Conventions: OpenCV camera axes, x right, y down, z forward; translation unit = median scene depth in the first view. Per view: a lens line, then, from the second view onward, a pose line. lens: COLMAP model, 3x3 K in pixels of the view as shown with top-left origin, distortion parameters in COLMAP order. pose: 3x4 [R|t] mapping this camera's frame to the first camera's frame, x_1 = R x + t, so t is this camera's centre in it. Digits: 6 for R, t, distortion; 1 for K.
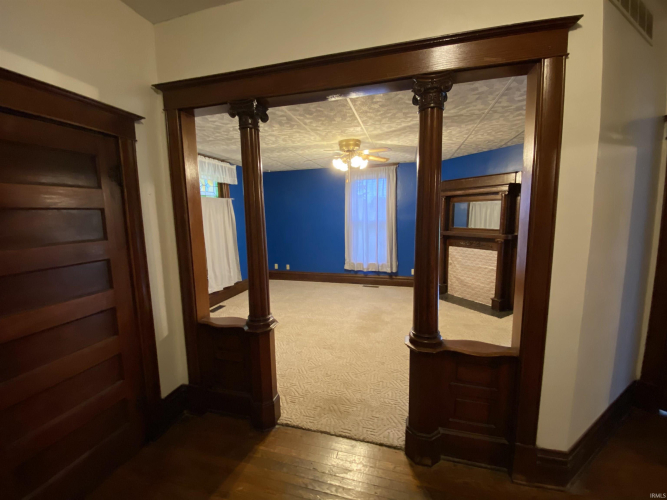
lens RADIAL K [[274.1, 0, 333.5], [0, 274.1, 250.0], [0, 0, 1]] dist [0.001624, -0.013681]
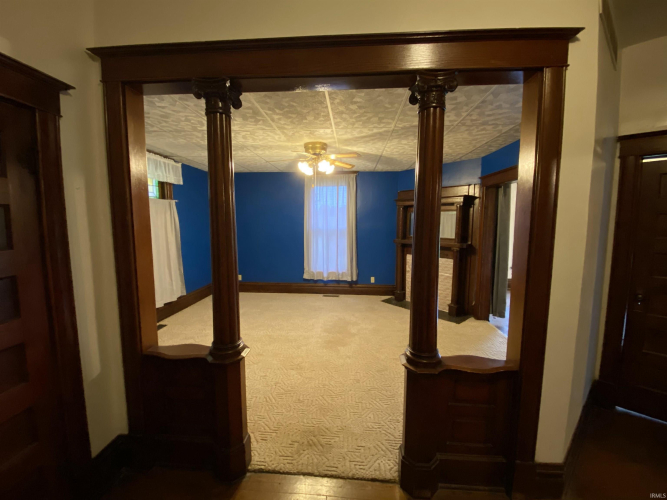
lens RADIAL K [[274.1, 0, 333.5], [0, 274.1, 250.0], [0, 0, 1]] dist [0.001624, -0.013681]
pose [[0.981377, 0.000758, 0.192088, -0.100983], [0.004437, 0.999636, -0.026613, -0.009730], [-0.192039, 0.026970, 0.981017, 0.111709]]
